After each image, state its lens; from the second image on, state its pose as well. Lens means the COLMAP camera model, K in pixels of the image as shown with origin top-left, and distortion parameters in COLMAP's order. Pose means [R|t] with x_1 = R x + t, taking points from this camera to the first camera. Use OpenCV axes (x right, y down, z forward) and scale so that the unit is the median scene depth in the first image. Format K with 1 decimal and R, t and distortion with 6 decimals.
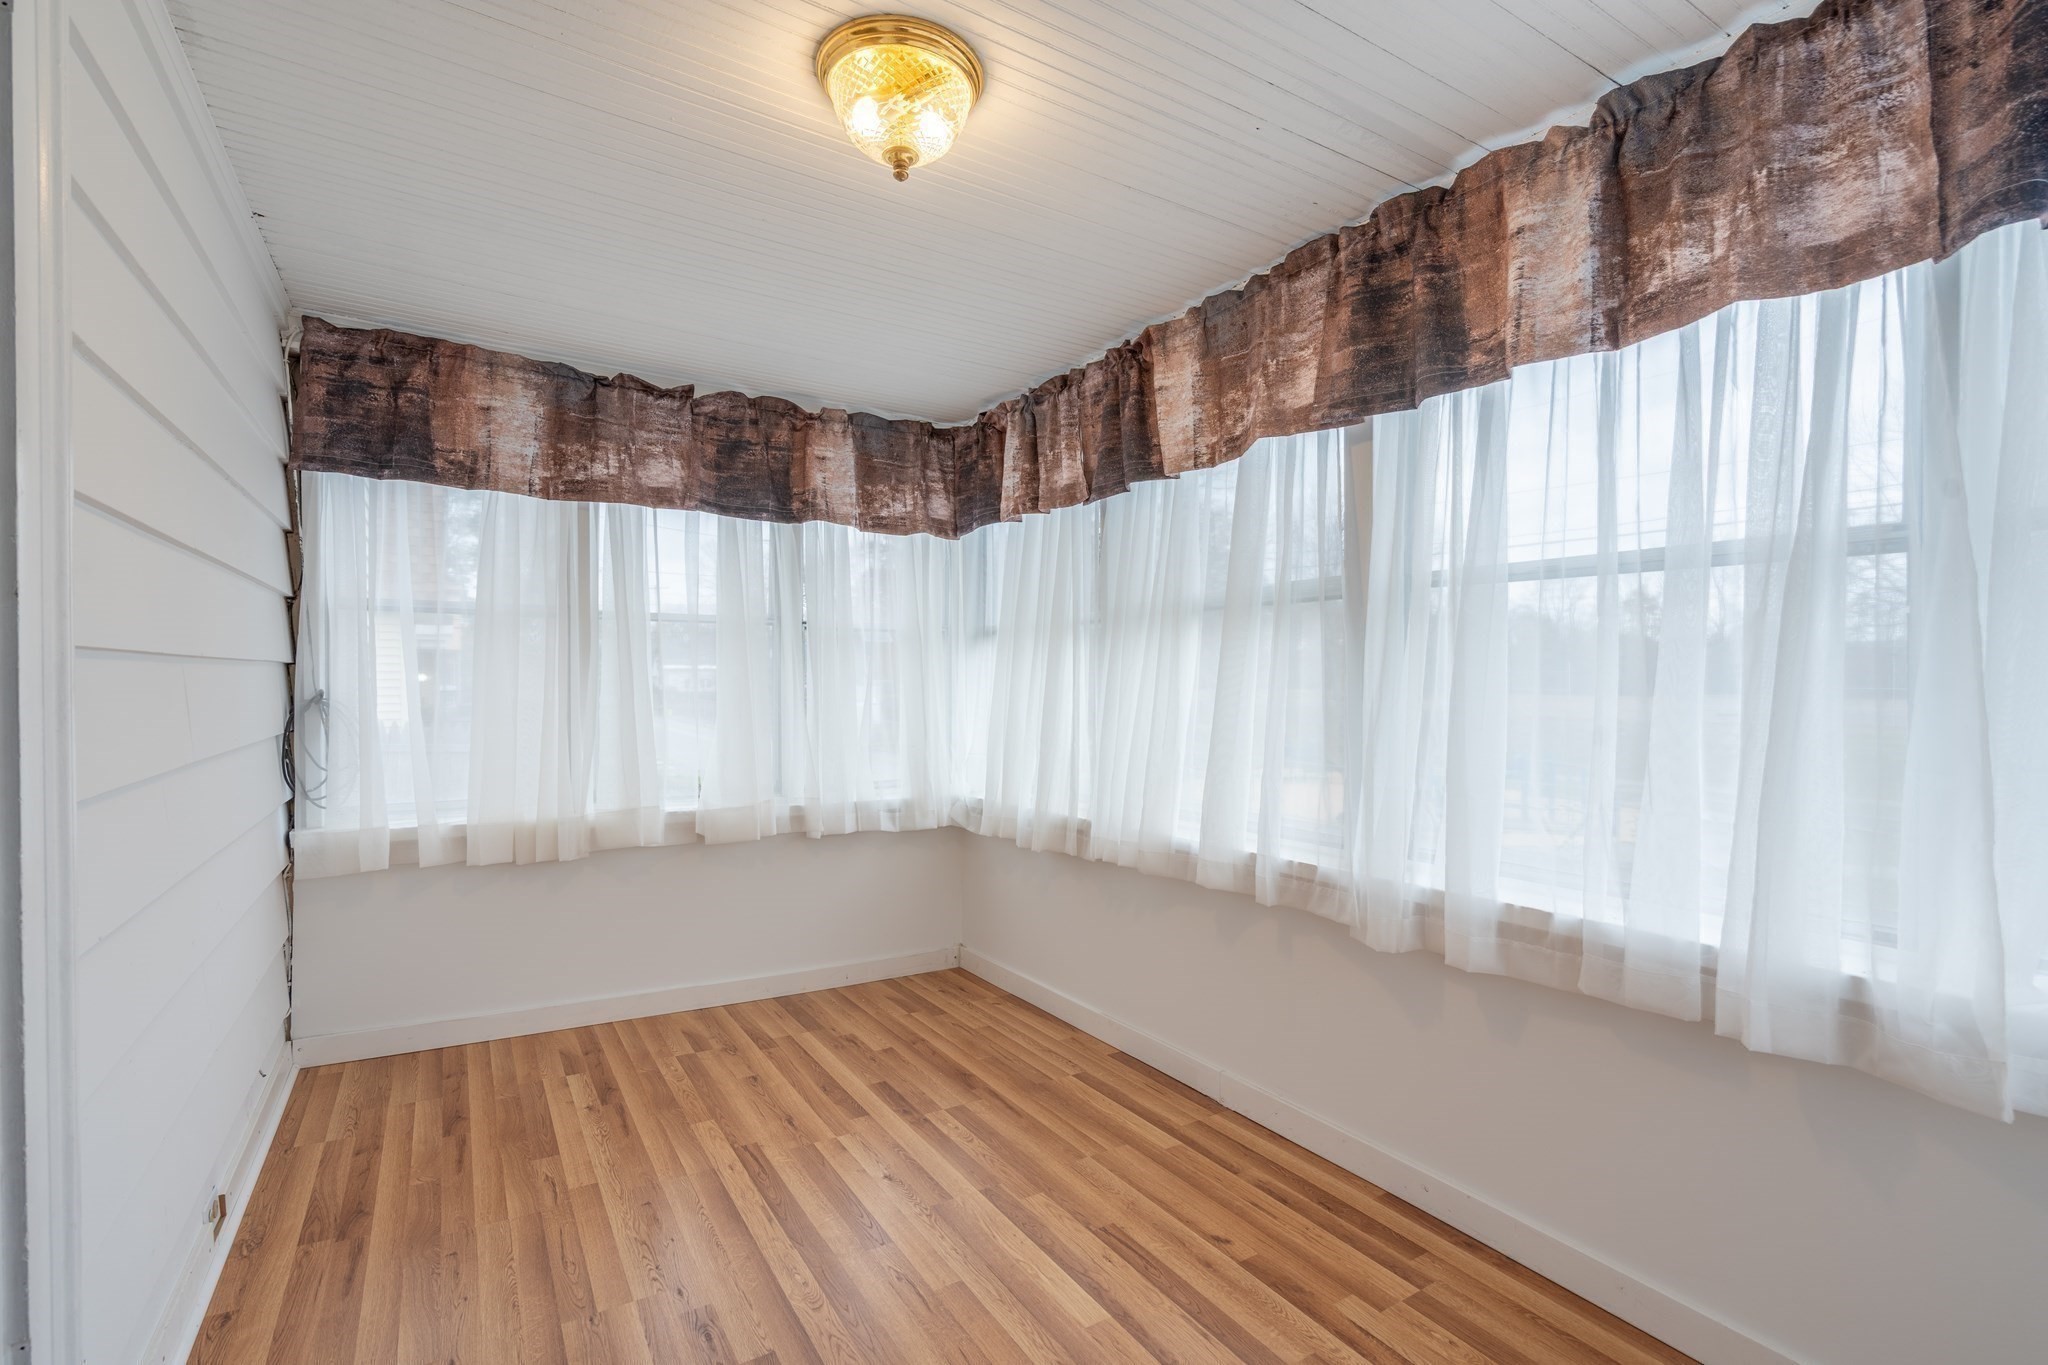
lens RADIAL K [[928.0, 0, 1025.7], [0, 928.0, 690.8], [0, 0, 1]] dist [-0.010212, 0.003981]
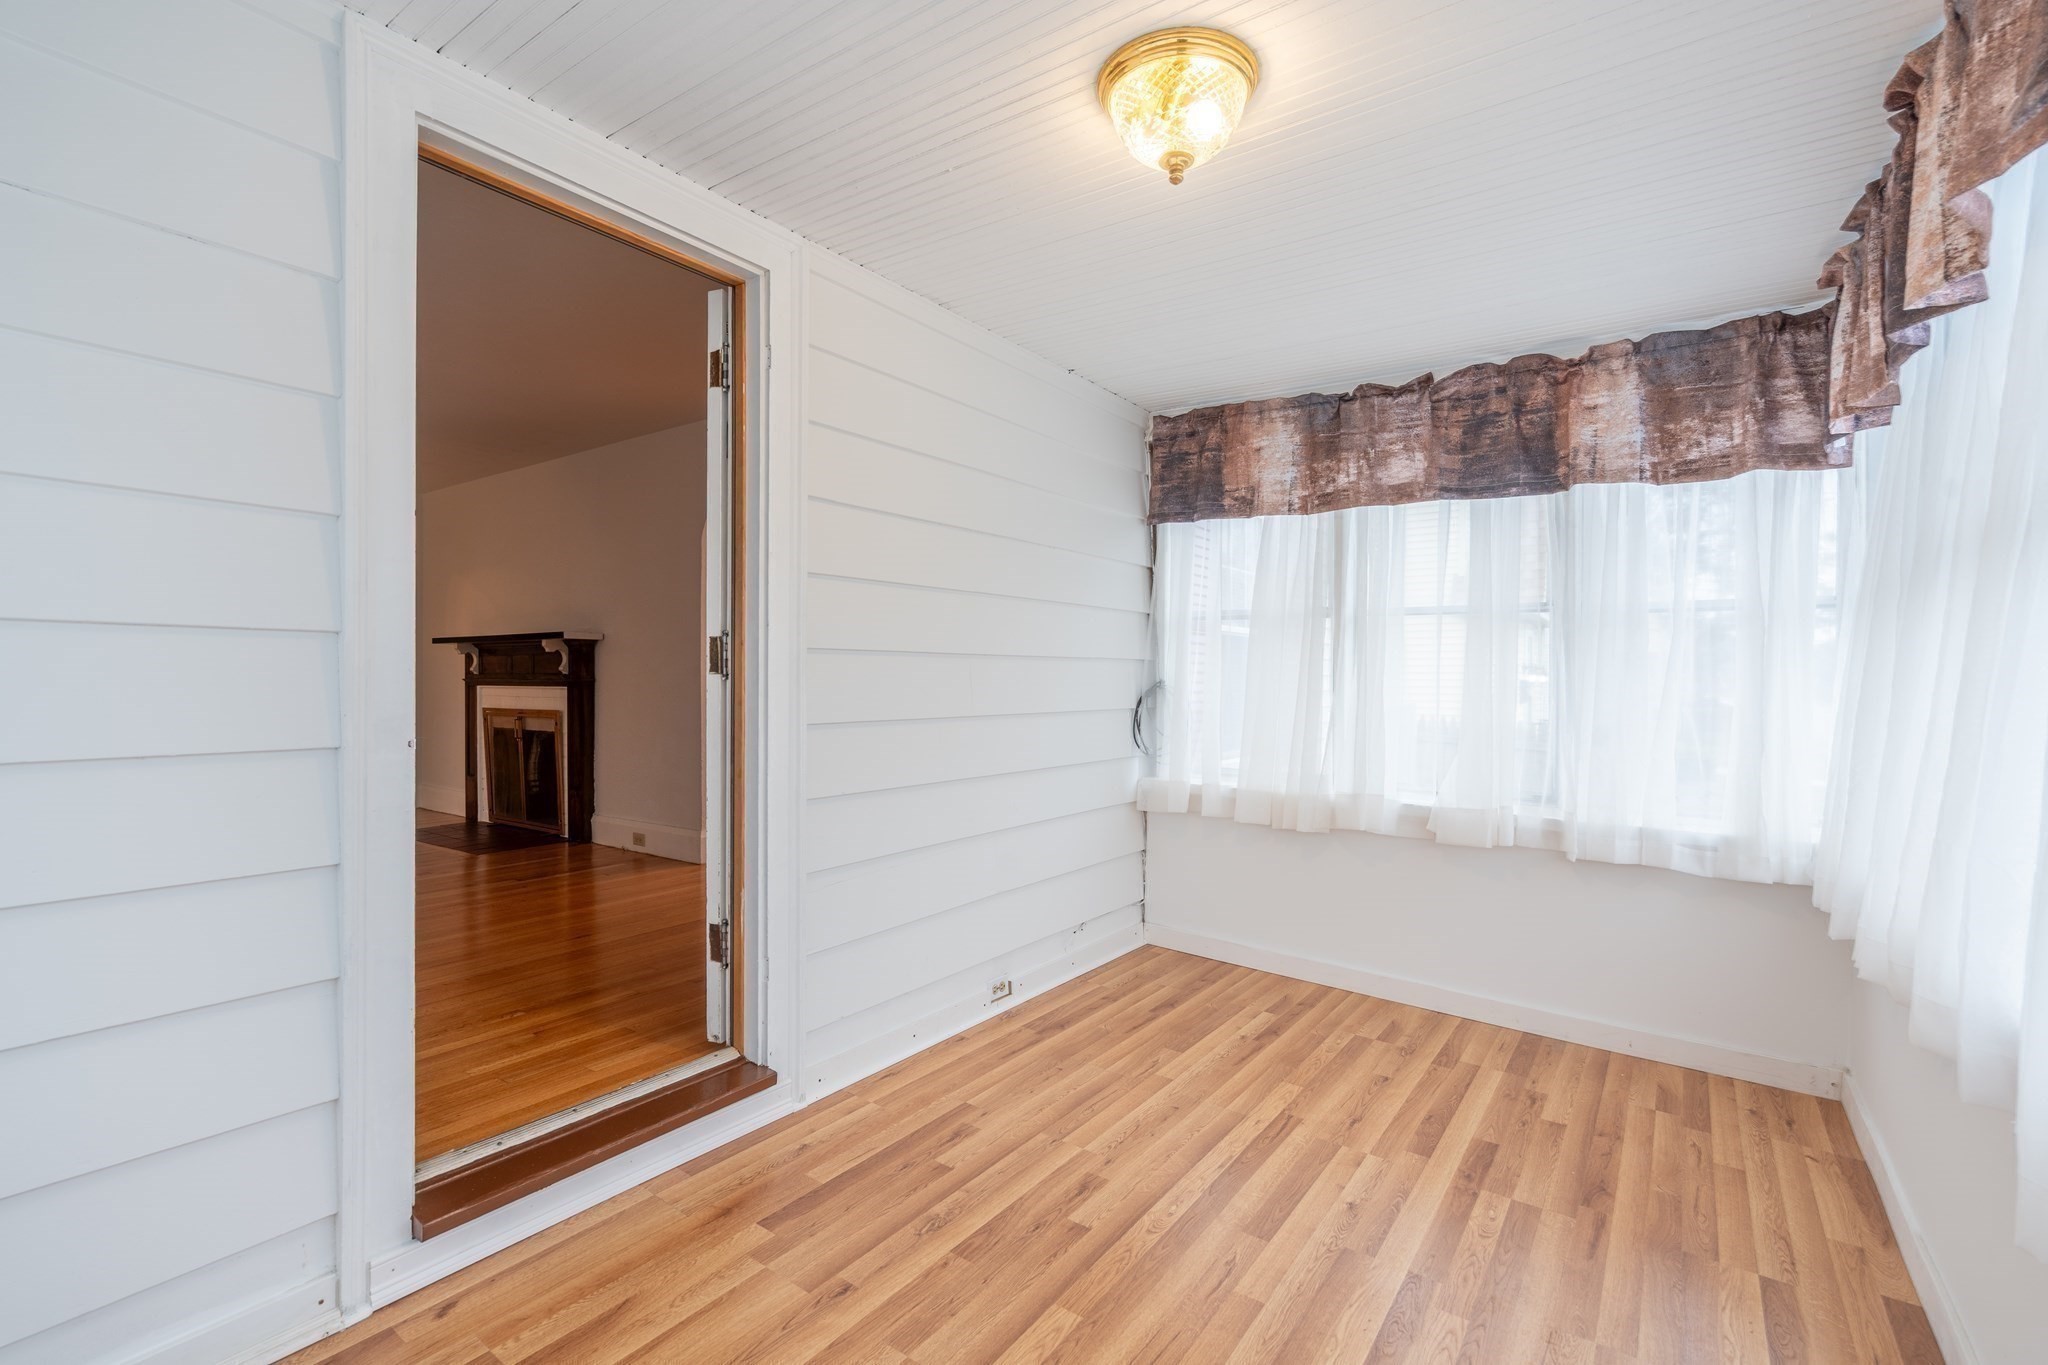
lens RADIAL K [[928.0, 0, 1011.2], [0, 928.0, 692.8], [0, 0, 1]] dist [-0.010212, 0.003981]
pose [[0.364708, 0.018942, -0.930929, 0.426124], [-0.019644, 0.999727, 0.012646, 0.005908], [0.930915, 0.013676, 0.364981, 0.248612]]
